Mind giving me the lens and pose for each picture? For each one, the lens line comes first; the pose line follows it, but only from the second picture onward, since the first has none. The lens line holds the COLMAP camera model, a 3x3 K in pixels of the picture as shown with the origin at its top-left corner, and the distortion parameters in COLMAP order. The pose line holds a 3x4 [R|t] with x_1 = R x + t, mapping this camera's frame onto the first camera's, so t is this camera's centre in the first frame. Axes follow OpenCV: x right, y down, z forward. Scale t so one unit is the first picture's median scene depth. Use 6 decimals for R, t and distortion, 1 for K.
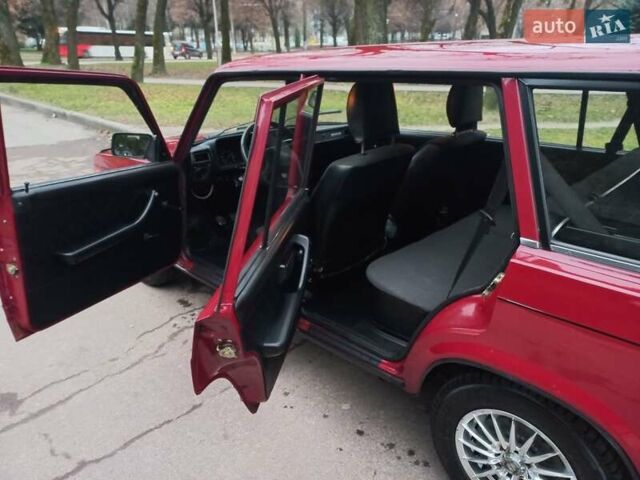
lens RADIAL K [[463.6, 0, 320.4], [0, 463.6, 236.8], [0, 0, 1]] dist [0.009887, 0.033237]
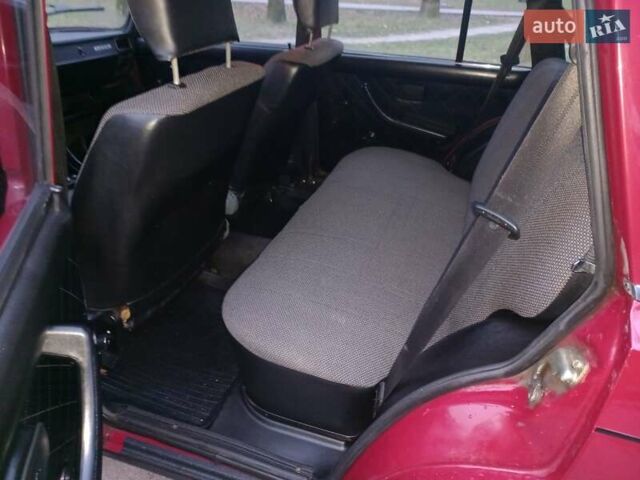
lens RADIAL K [[463.6, 0, 320.4], [0, 463.6, 236.8], [0, 0, 1]] dist [0.009887, 0.033237]
pose [[0.901574, -0.169127, 0.398197, 0.005573], [0.103474, 0.978004, 0.181110, -0.077874], [-0.420069, -0.122081, 0.899243, 0.390919]]
